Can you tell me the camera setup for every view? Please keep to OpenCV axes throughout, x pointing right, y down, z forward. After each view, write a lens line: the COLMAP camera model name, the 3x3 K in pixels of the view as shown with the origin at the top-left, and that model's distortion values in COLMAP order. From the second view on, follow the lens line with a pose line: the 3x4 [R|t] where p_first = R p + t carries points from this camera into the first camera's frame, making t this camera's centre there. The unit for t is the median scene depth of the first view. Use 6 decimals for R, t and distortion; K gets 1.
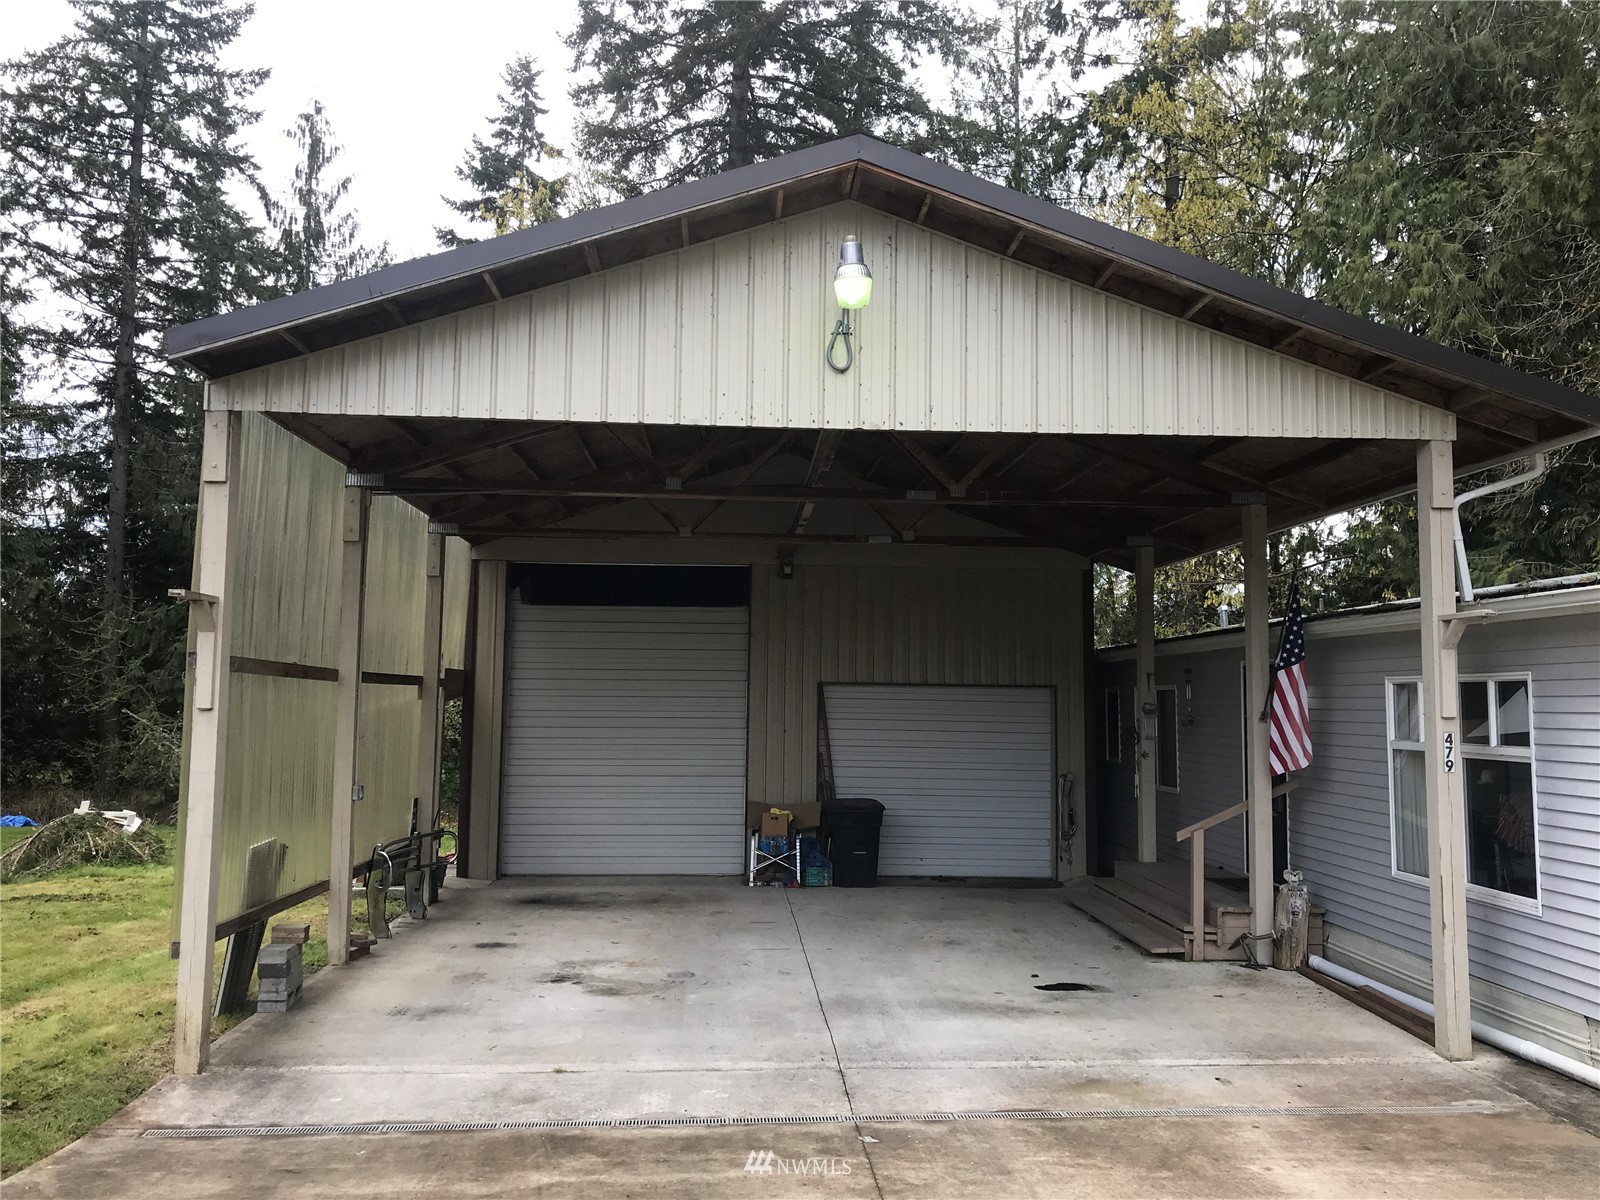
lens RADIAL K [[1308.2, 0, 800.0], [0, 1308.2, 600.0], [0, 0, 1]] dist [-0.007223, 0.002085]
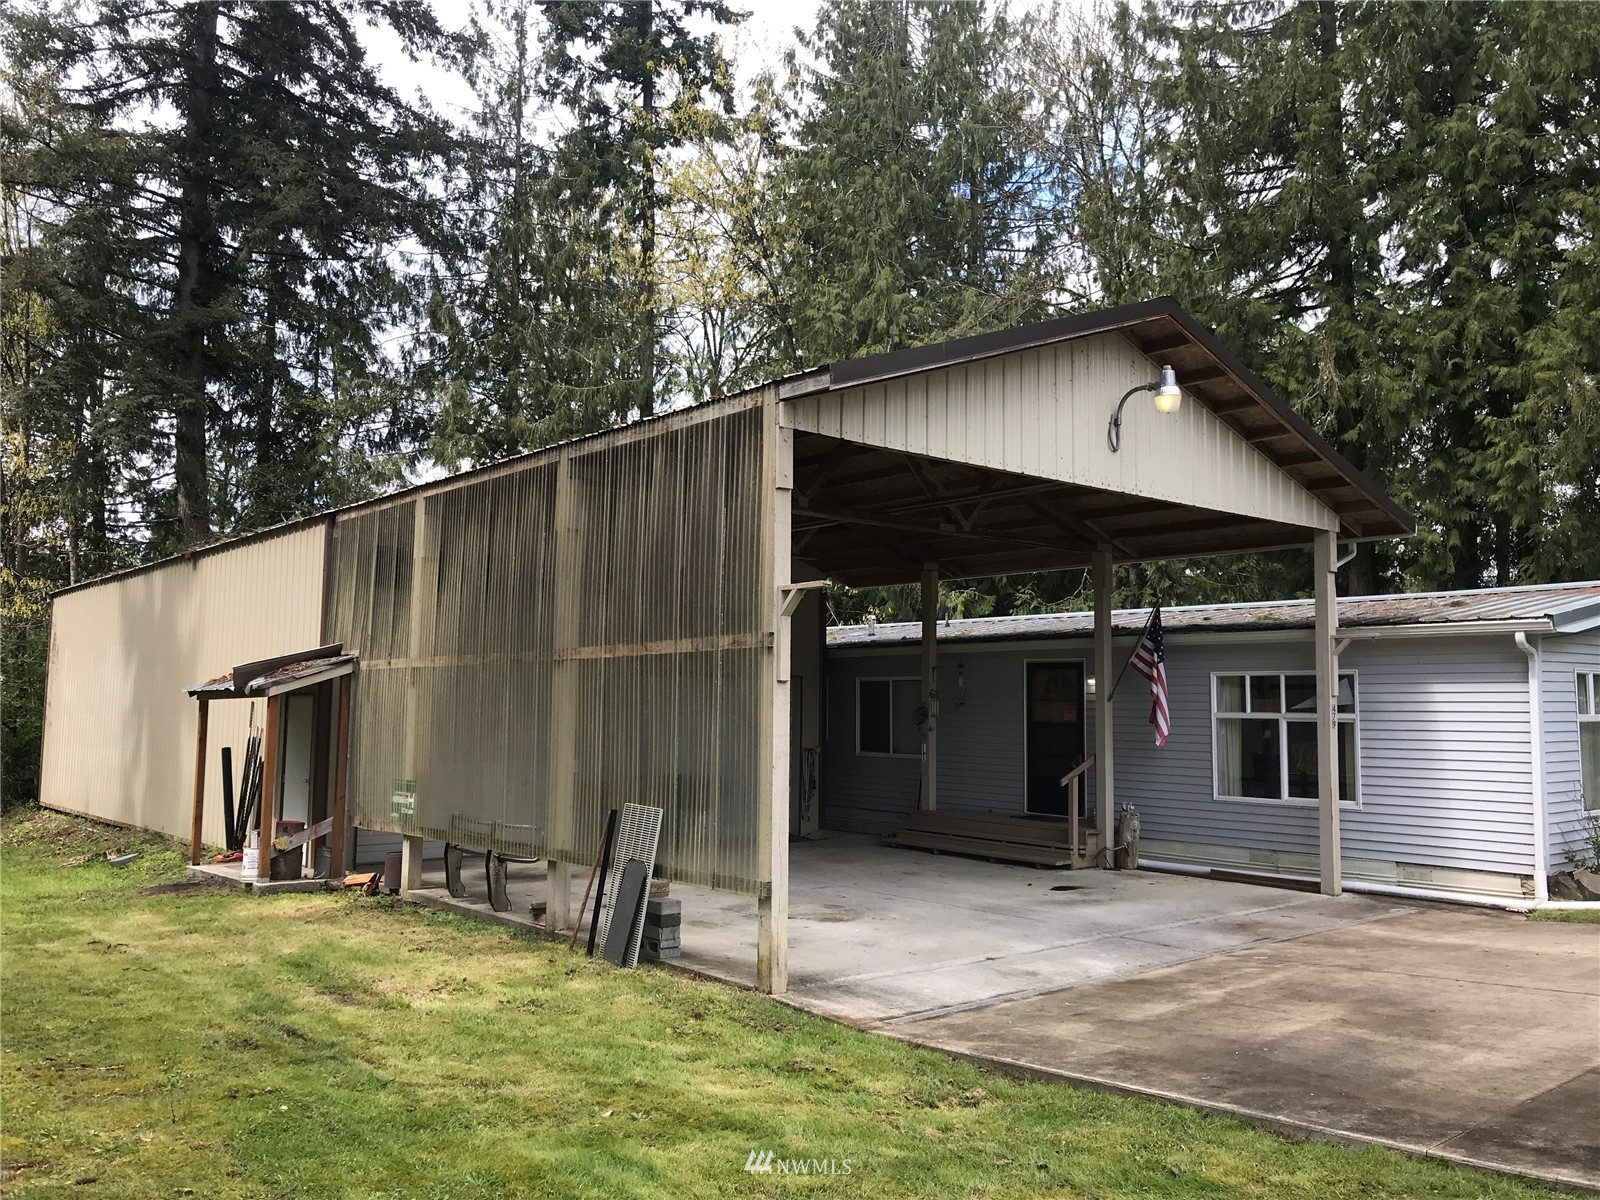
lens RADIAL K [[1295.7, 0, 800.0], [0, 1295.7, 600.0], [0, 0, 1]] dist [-0.001480, -0.001597]
pose [[0.798719, 0.047983, 0.599788, -0.852109], [-0.050113, 0.998657, -0.013159, 0.017908], [-0.599614, -0.019547, 0.800051, 0.058626]]
